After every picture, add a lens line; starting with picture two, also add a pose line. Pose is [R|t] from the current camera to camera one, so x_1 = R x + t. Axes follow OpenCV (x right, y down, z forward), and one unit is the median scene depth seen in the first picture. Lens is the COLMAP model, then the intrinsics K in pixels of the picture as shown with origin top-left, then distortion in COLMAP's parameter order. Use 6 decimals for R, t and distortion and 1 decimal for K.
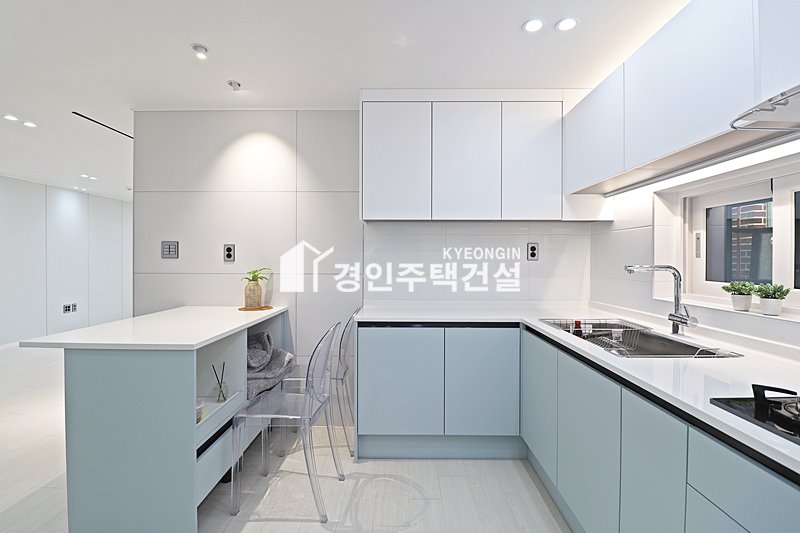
lens RADIAL K [[371.5, 0, 399.0], [0, 371.5, 261.2], [0, 0, 1]] dist [0.002784, -0.013530]
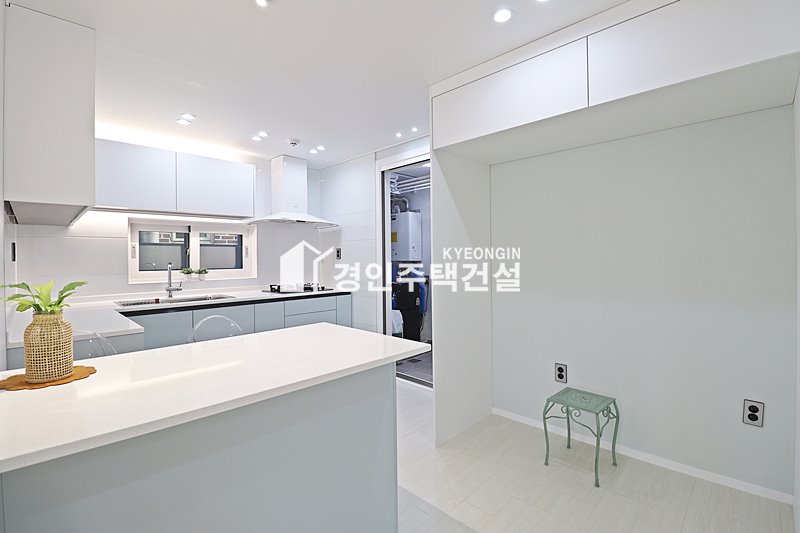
lens RADIAL K [[371.5, 0, 399.0], [0, 371.5, 261.2], [0, 0, 1]] dist [0.002784, -0.013530]
pose [[-0.720429, 0.002269, 0.693525, -0.919241], [0.015232, 0.999805, 0.012552, -0.001226], [-0.693361, 0.019606, -0.720324, 0.984573]]
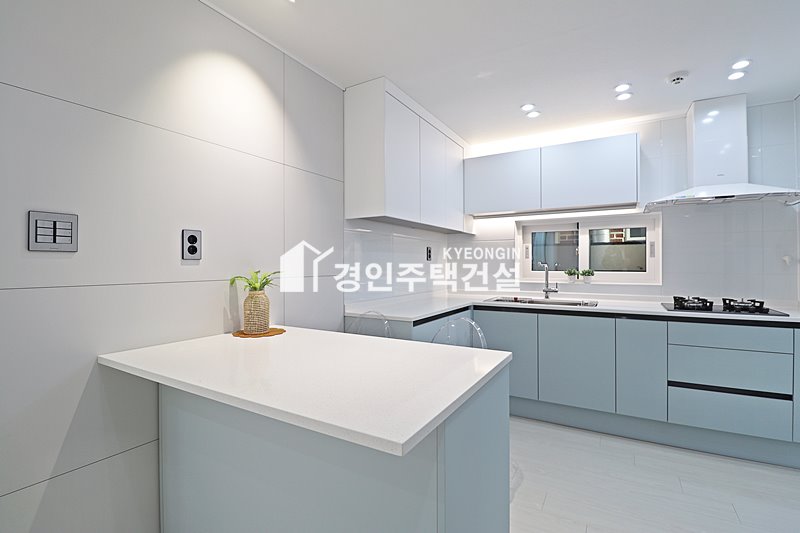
lens RADIAL K [[371.5, 0, 399.0], [0, 371.5, 261.2], [0, 0, 1]] dist [0.002784, -0.013530]
pose [[0.496587, 0.003961, 0.867978, -0.792429], [0.008051, 0.999926, -0.009170, 0.009991], [-0.867950, 0.011542, 0.496518, 0.448786]]
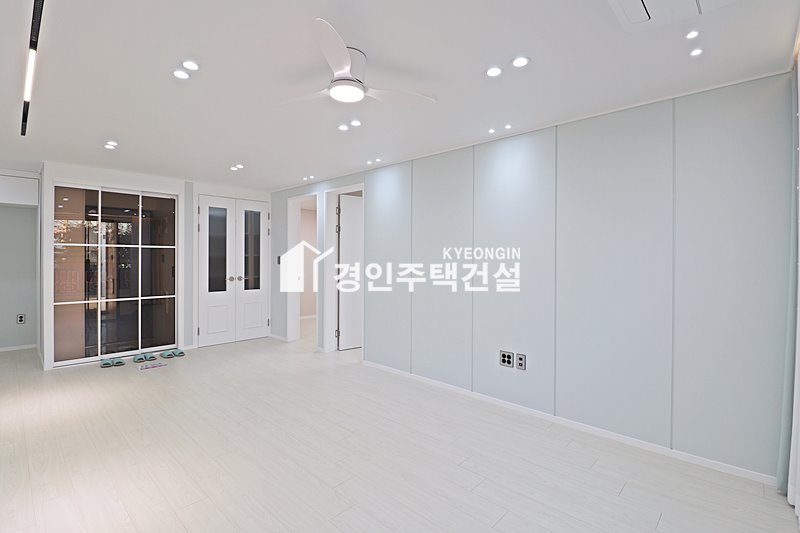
lens RADIAL K [[371.5, 0, 399.0], [0, 371.5, 261.2], [0, 0, 1]] dist [0.002784, -0.013530]
pose [[-0.665681, -0.000990, -0.746235, -0.861781], [-0.013048, 0.999862, 0.010313, -0.038385], [0.746122, 0.016602, -0.665602, 2.737319]]
